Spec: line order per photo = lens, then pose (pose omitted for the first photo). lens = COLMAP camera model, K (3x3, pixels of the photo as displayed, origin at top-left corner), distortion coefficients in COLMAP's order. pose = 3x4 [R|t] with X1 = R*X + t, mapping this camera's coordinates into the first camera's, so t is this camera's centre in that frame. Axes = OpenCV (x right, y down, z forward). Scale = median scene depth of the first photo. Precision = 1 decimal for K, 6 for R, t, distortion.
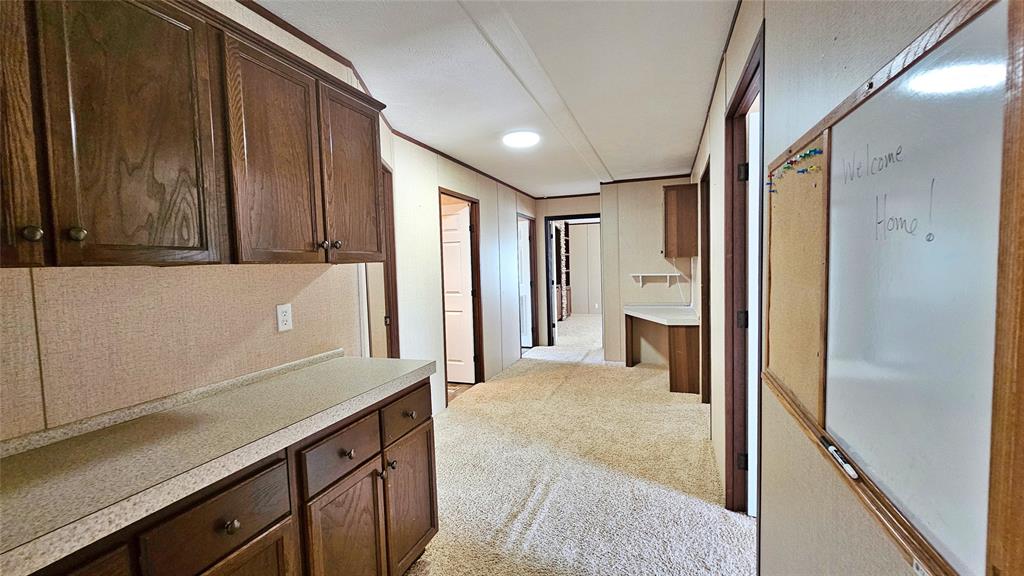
lens RADIAL K [[420.8, 0, 518.5], [0, 420.8, 284.3], [0, 0, 1]] dist [0.001231, 0.000047]
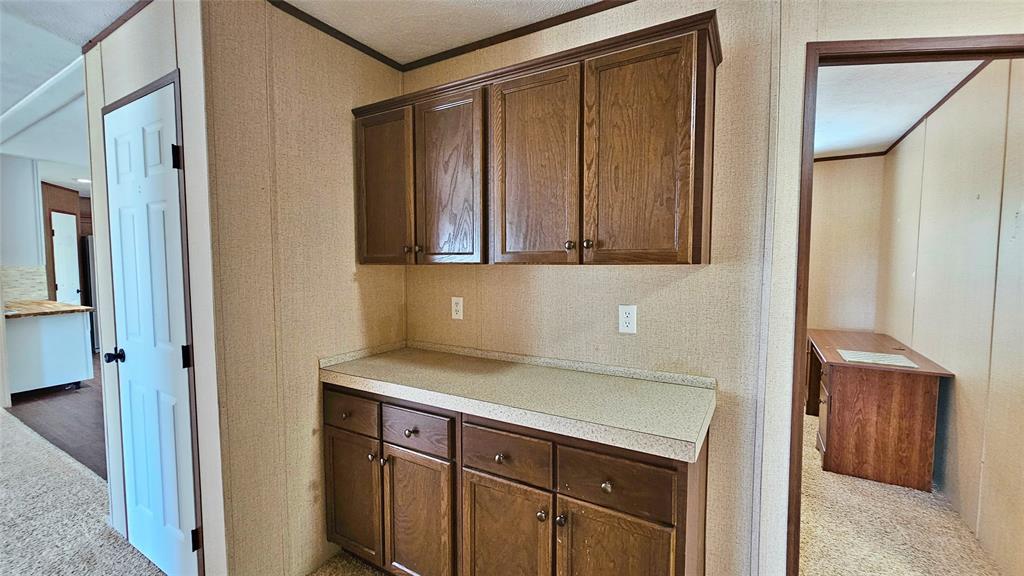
lens RADIAL K [[420.8, 0, 518.5], [0, 420.8, 284.3], [0, 0, 1]] dist [0.001231, 0.000047]
pose [[-0.192648, 0.071261, -0.978677, 0.620495], [-0.038698, 0.996032, 0.080142, -0.098985], [0.980505, 0.053313, -0.189126, 1.405371]]
